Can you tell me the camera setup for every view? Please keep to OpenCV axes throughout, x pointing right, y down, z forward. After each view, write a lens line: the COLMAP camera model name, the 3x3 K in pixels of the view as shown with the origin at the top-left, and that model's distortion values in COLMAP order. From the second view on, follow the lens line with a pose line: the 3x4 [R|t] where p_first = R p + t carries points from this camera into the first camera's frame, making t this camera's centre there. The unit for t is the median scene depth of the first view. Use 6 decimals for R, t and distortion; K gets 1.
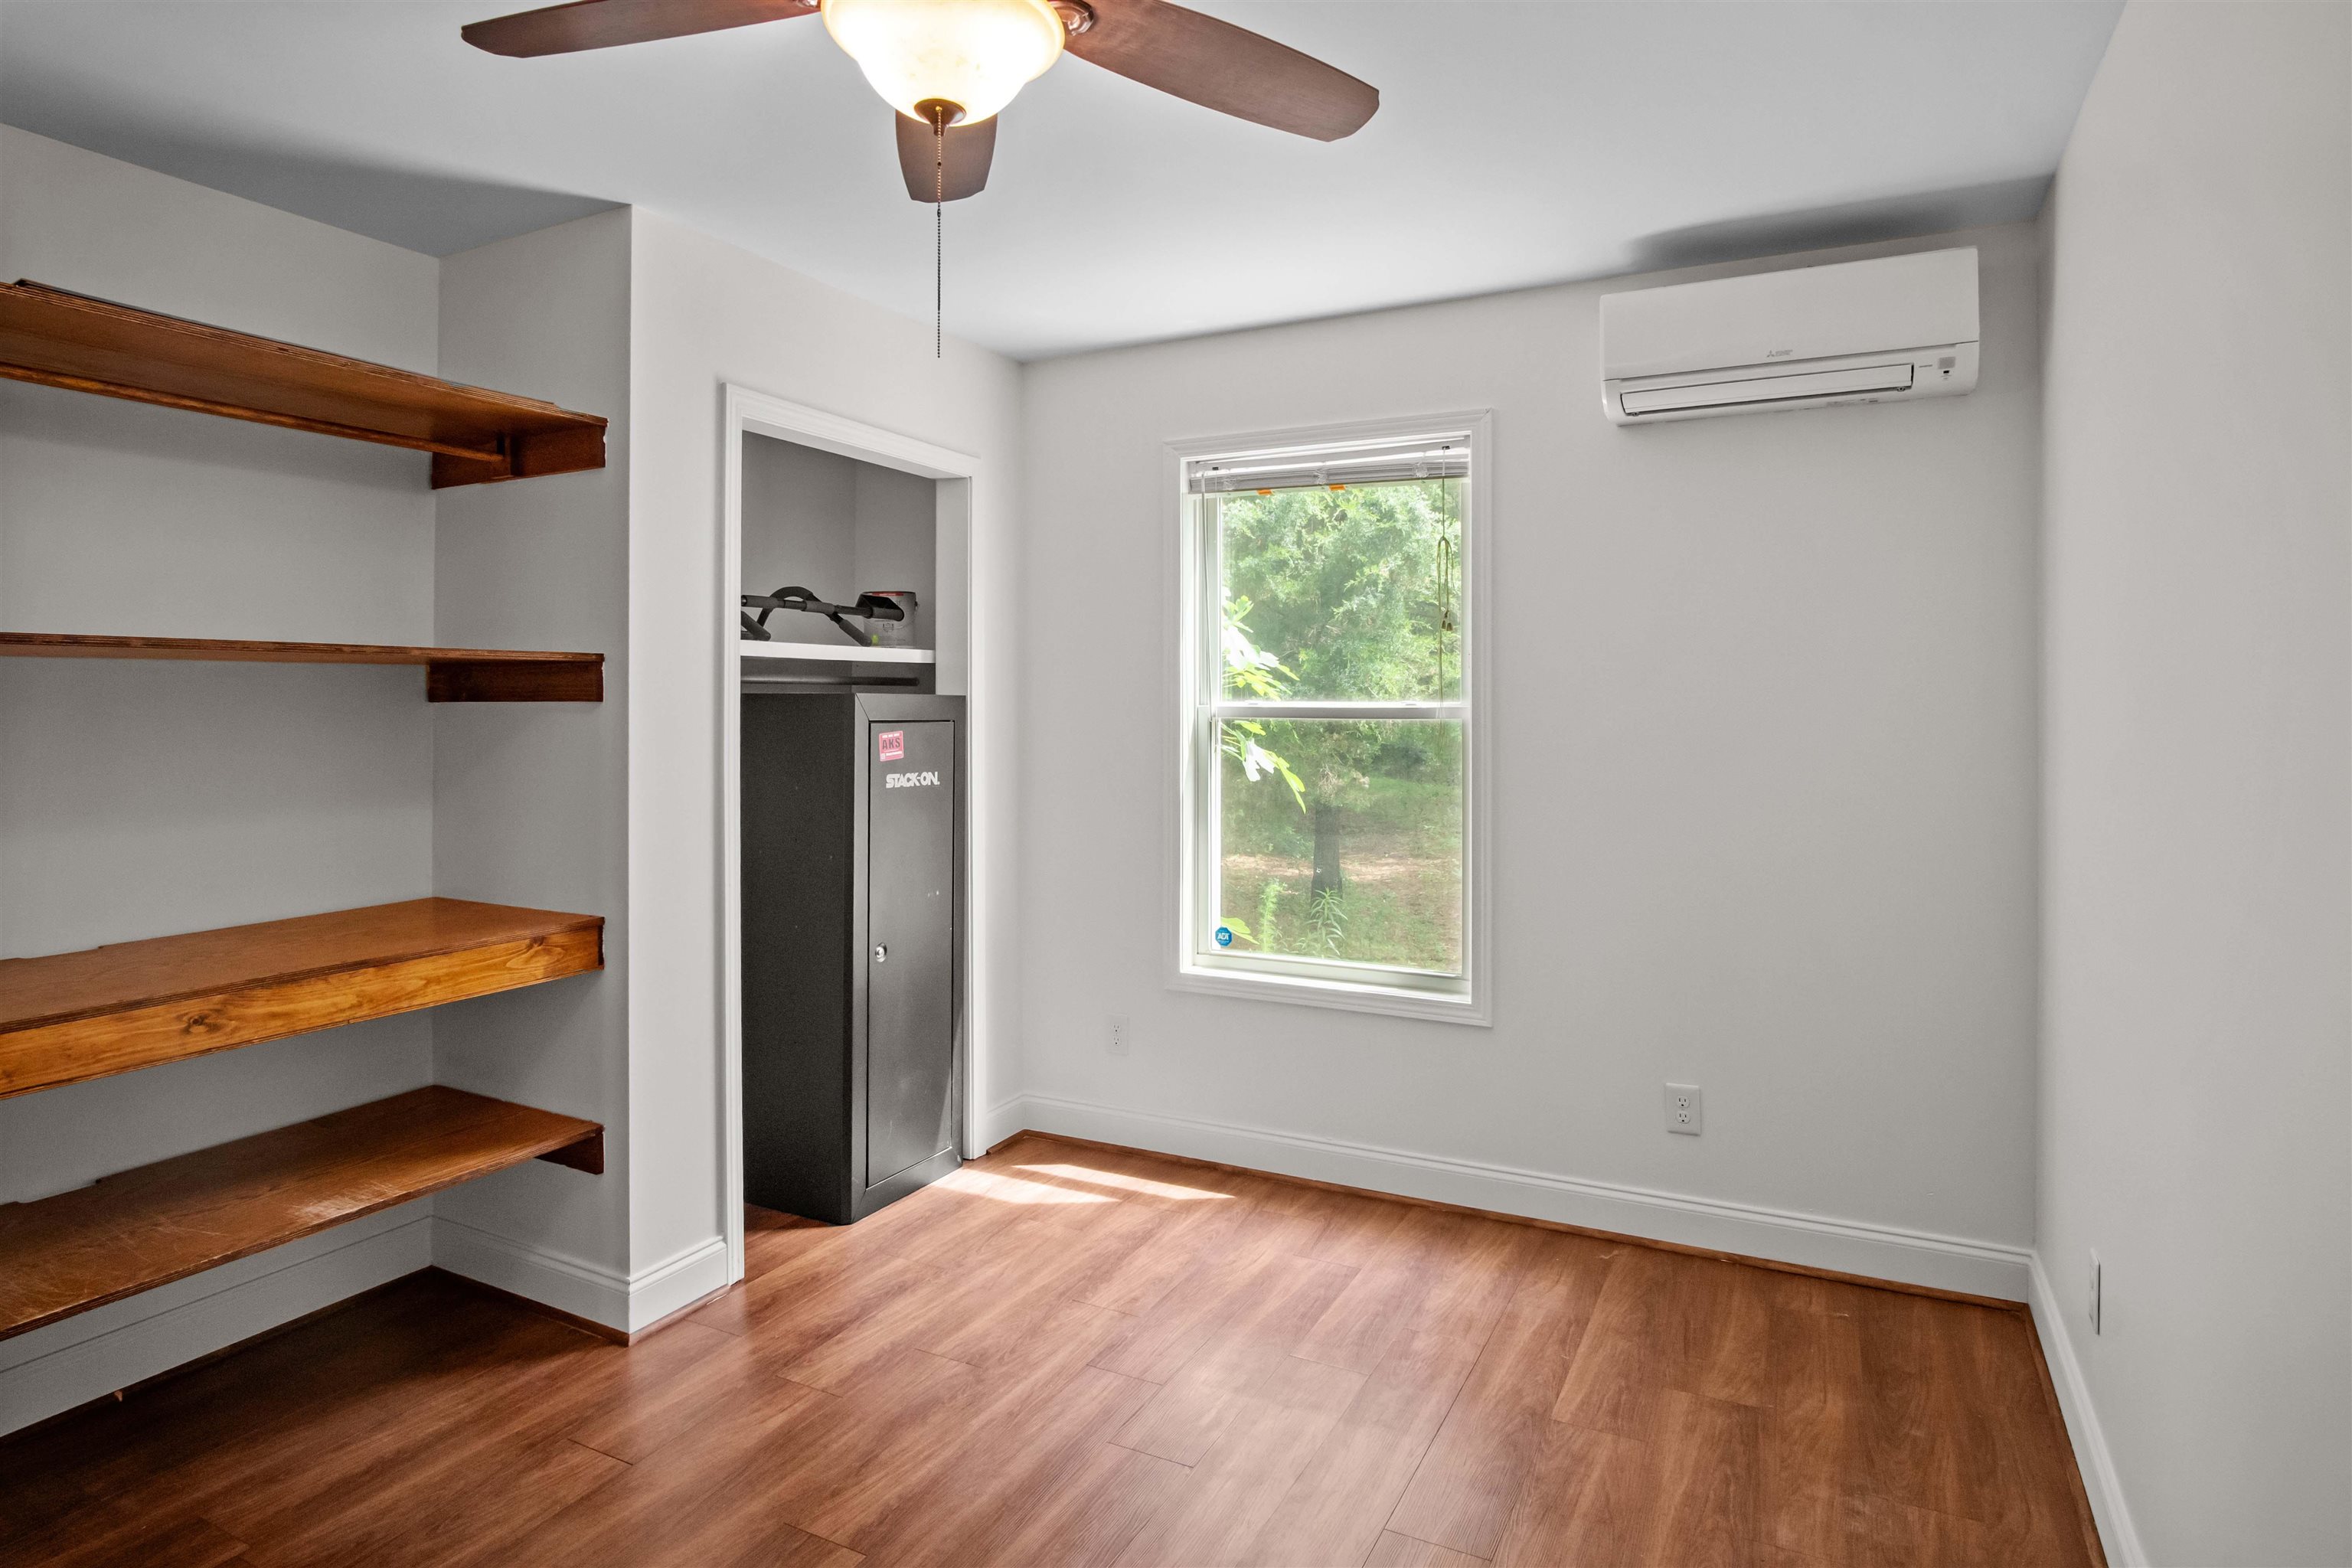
lens RADIAL K [[1283.7, 0, 1182.5], [0, 1283.7, 696.2], [0, 0, 1]] dist [-0.028155, 0.000249]
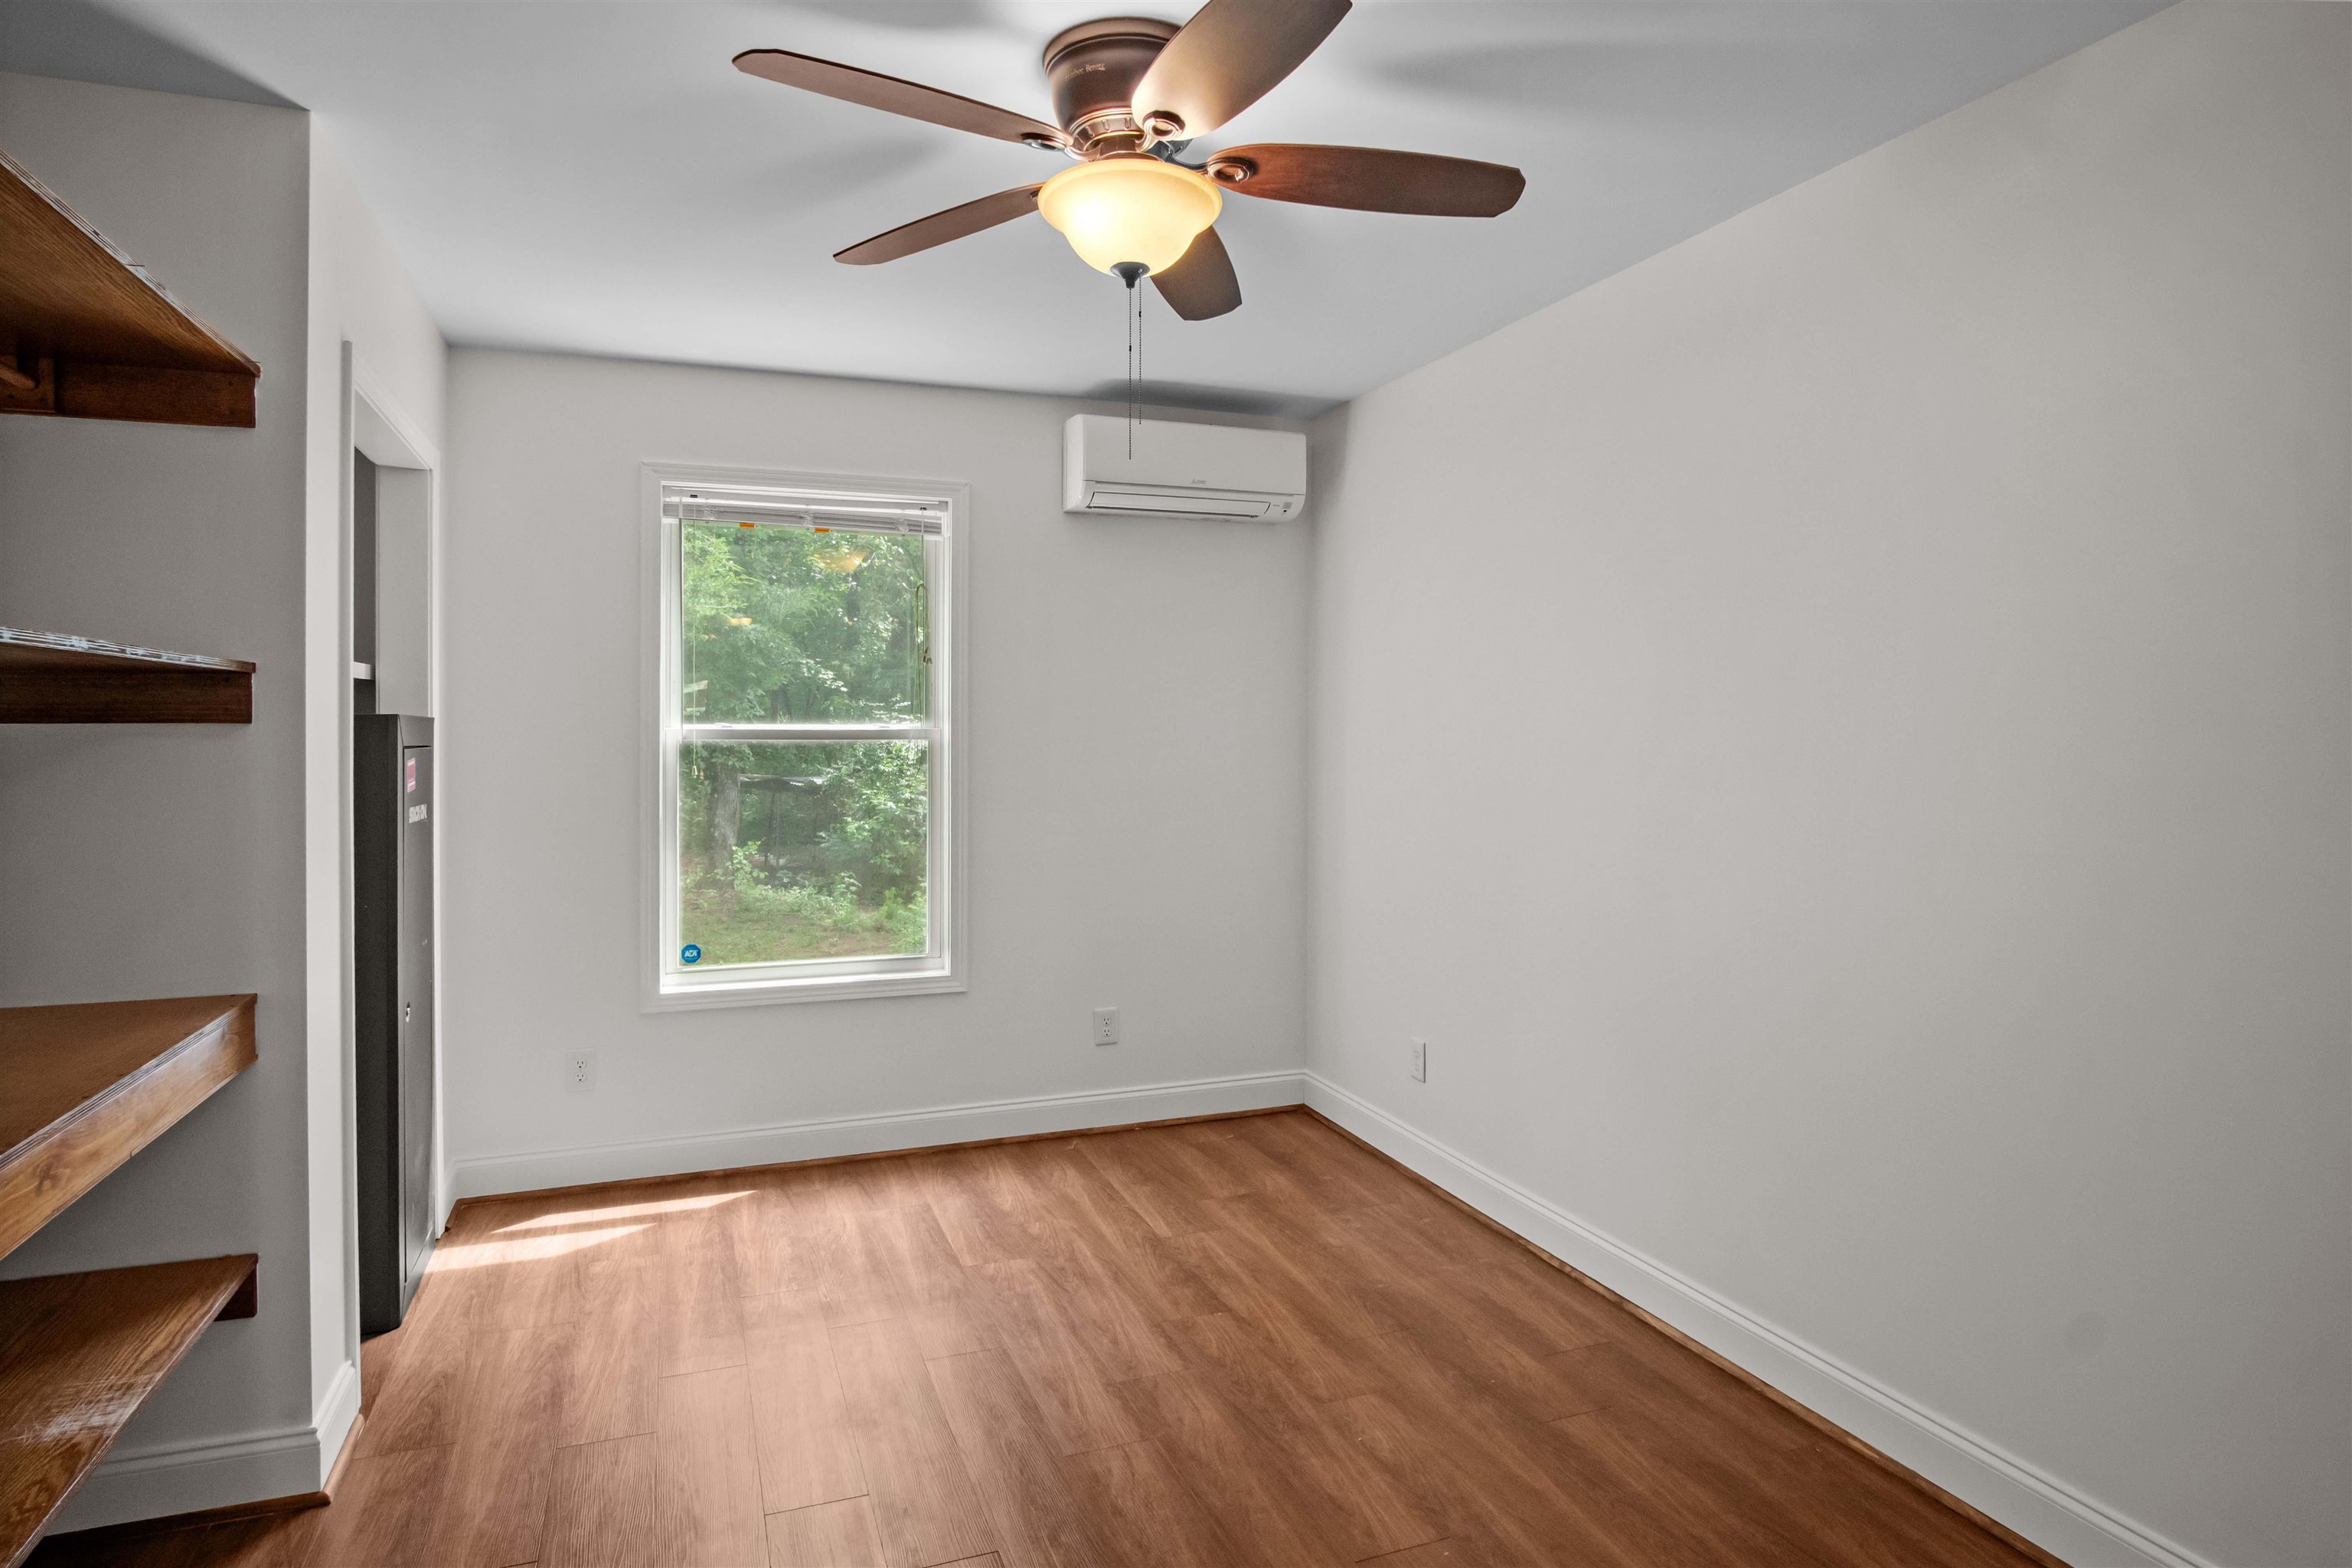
lens RADIAL K [[1276.3, 0, 1168.2], [0, 1276.3, 736.4], [0, 0, 1]] dist [-0.036648, 0.008797]
pose [[0.673642, -0.006652, 0.739028, -0.577644], [-0.001534, 0.999945, 0.010398, 0.003390], [-0.739057, -0.008138, 0.673594, 0.047832]]
